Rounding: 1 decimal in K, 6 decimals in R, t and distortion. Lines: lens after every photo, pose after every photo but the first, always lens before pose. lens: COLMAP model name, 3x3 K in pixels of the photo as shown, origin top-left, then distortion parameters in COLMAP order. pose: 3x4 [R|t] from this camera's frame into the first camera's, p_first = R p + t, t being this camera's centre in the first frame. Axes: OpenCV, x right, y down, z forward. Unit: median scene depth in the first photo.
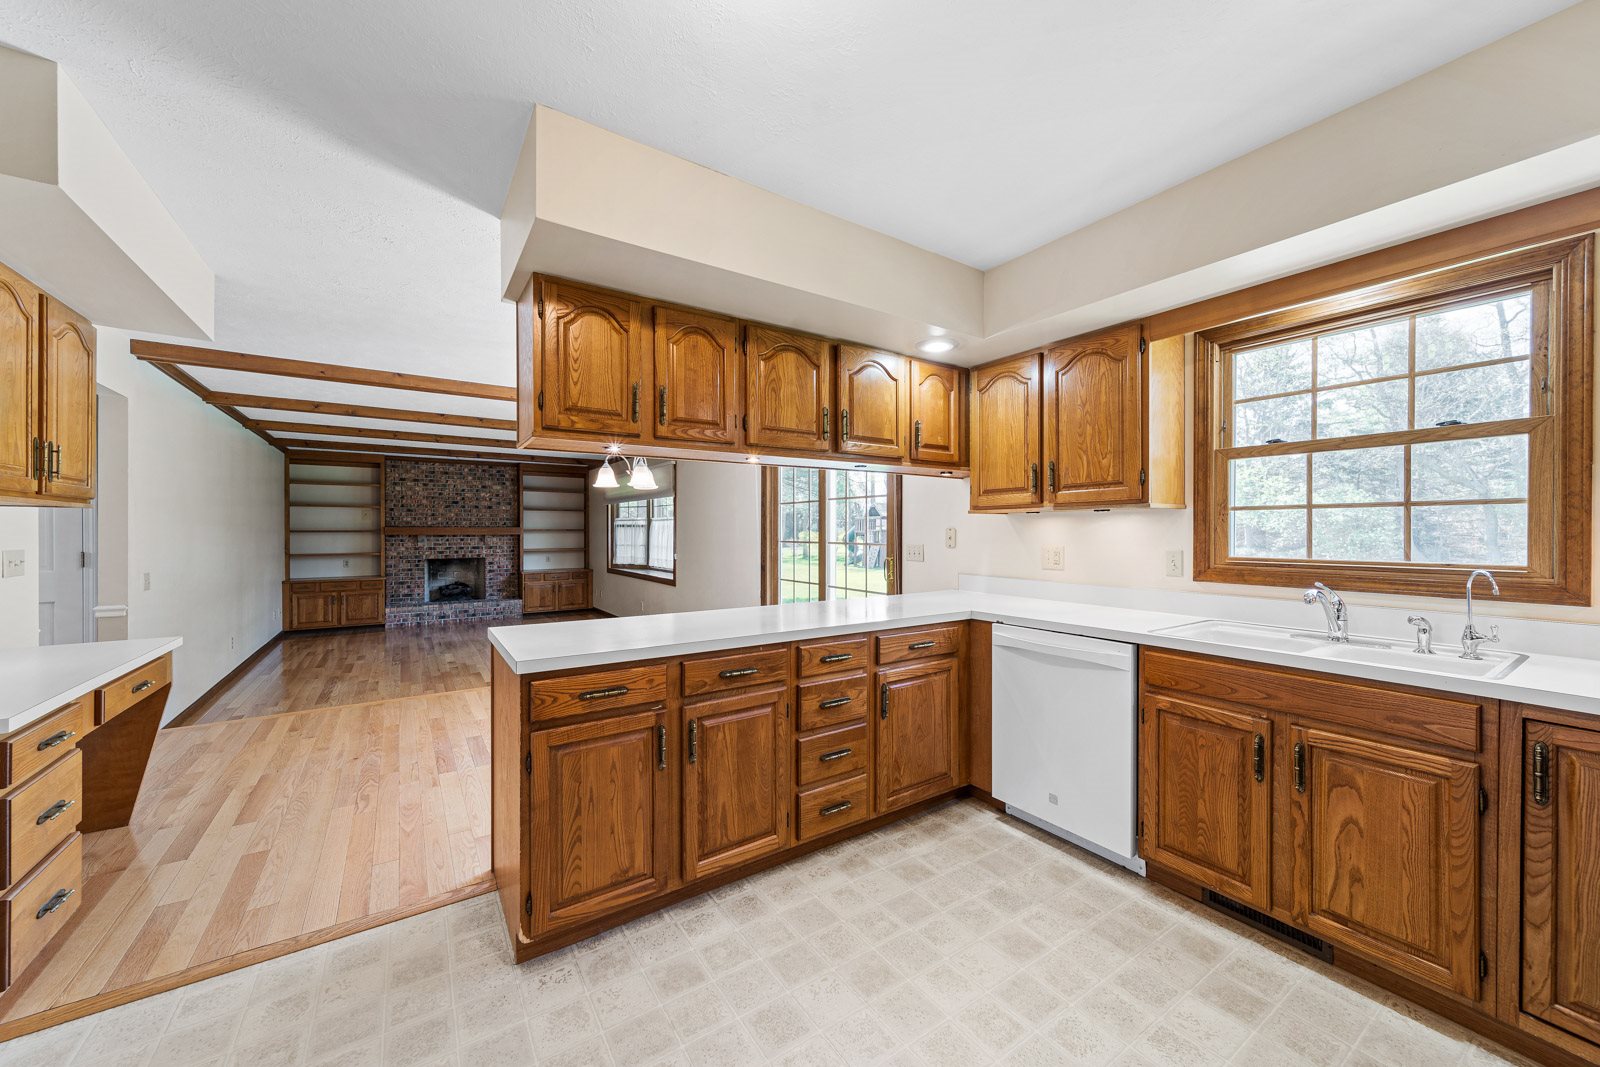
lens RADIAL K [[587.3, 0, 800.0], [0, 587.3, 533.5], [0, 0, 1]] dist [0.005085, 0.000045]
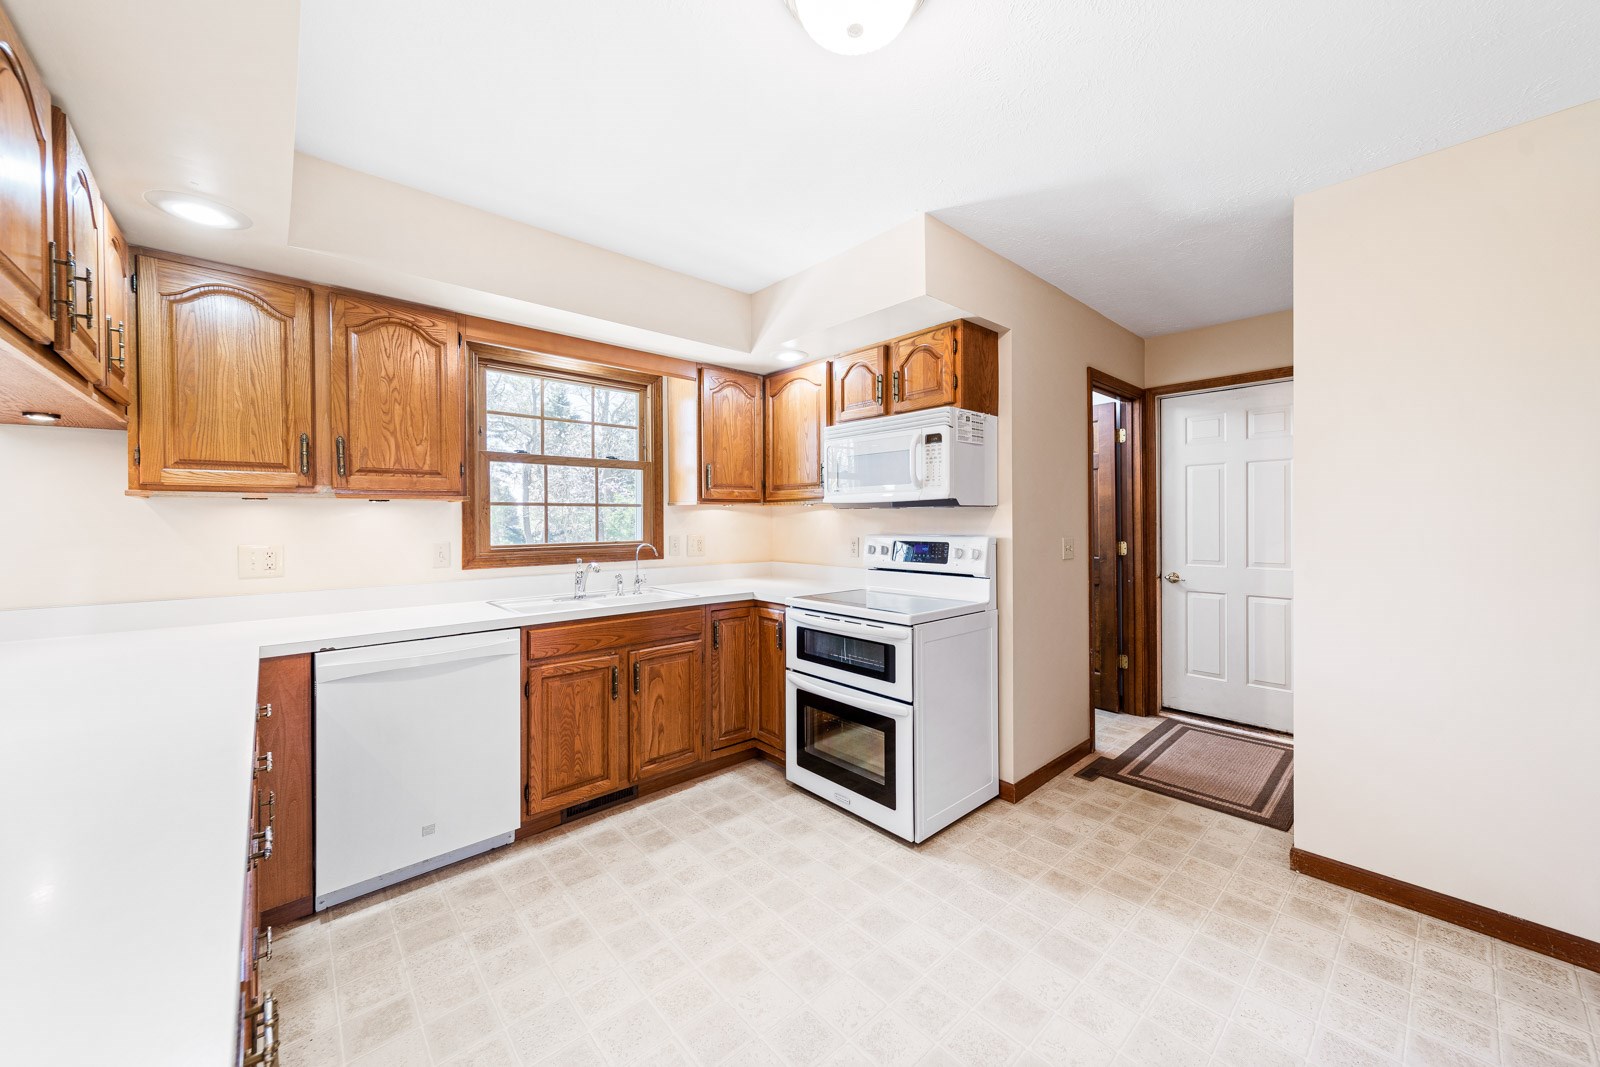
lens RADIAL K [[586.8, 0, 820.6], [0, 586.8, 524.8], [0, 0, 1]] dist [0.002755, 0.000229]
pose [[-0.158539, -0.005508, 0.987337, -0.510188], [0.011542, 0.999906, 0.007432, -0.001816], [-0.987285, 0.012574, -0.158461, 0.544415]]
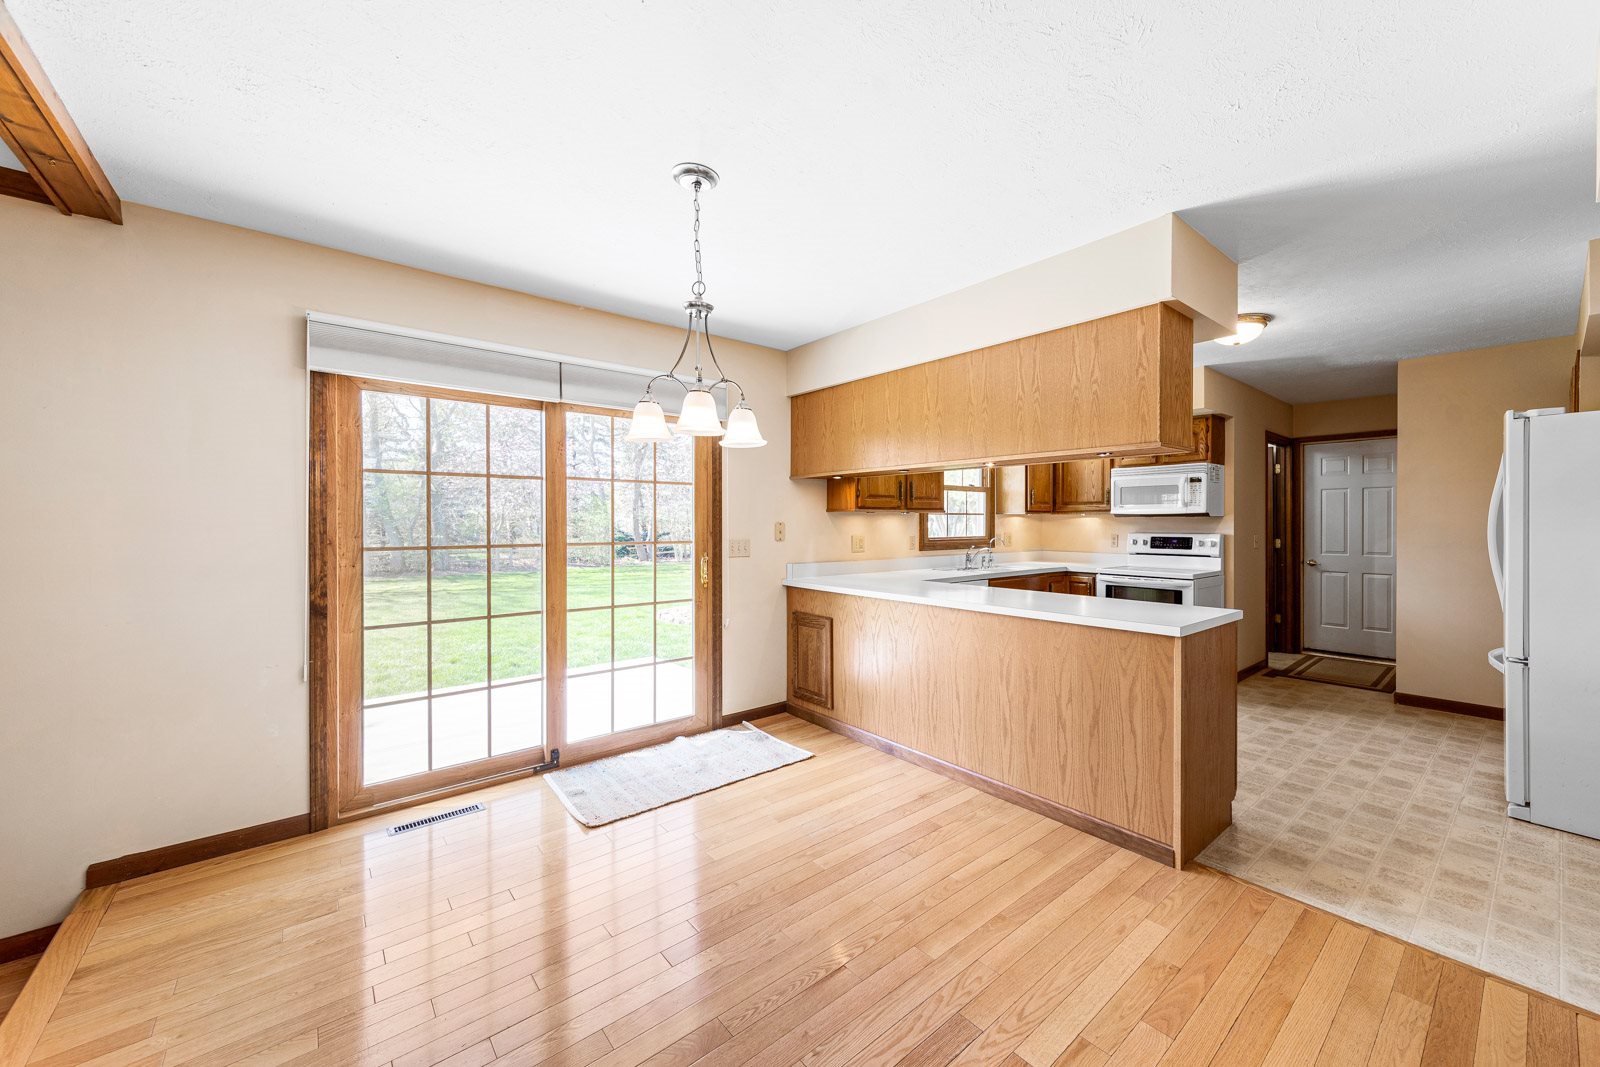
lens RADIAL K [[612.2, 0, 865.7], [0, 612.2, 527.3], [0, 0, 1]] dist [0.000401, 0.000163]
pose [[-0.138927, -0.008199, 0.990269, -1.319440], [0.005919, 0.999941, 0.009110, -0.015521], [-0.990285, 0.007127, -0.138870, 1.504181]]
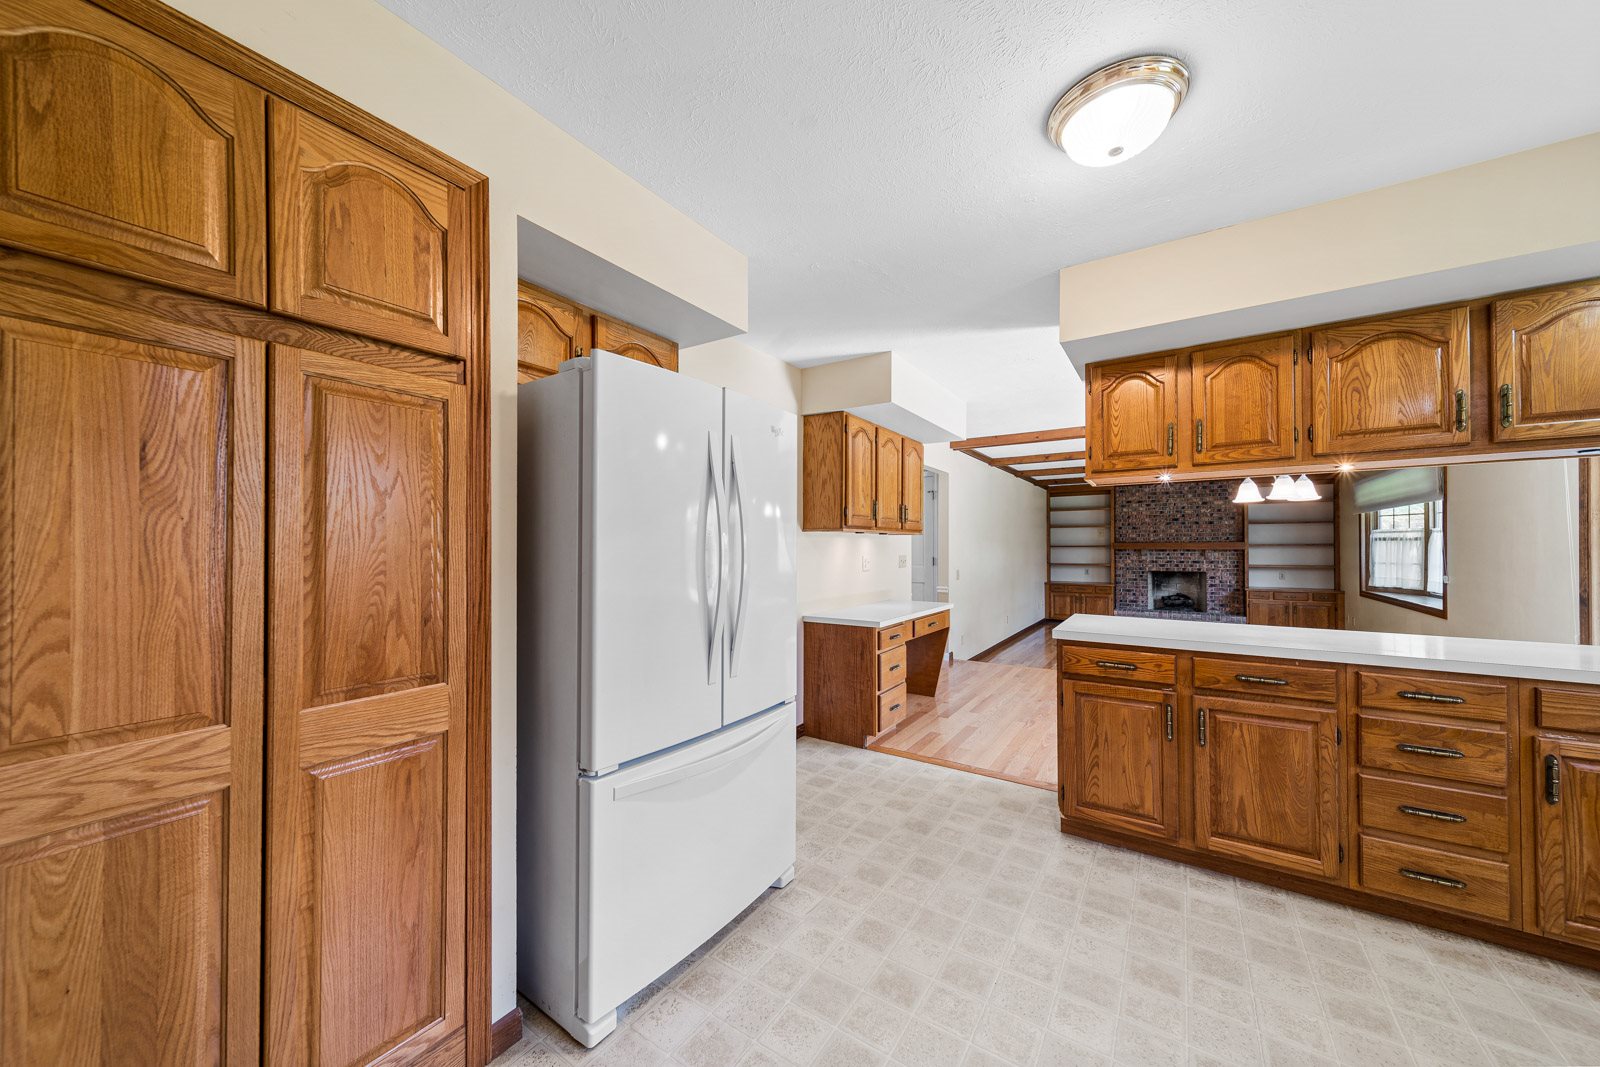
lens RADIAL K [[561.7, 0, 798.4], [0, 561.7, 539.2], [0, 0, 1]] dist [0.002087, 0.000132]
pose [[0.379575, -0.012927, -0.925071, 0.439801], [-0.002262, 0.999886, -0.014901, 0.001331], [0.925158, 0.007748, 0.379502, -0.128134]]
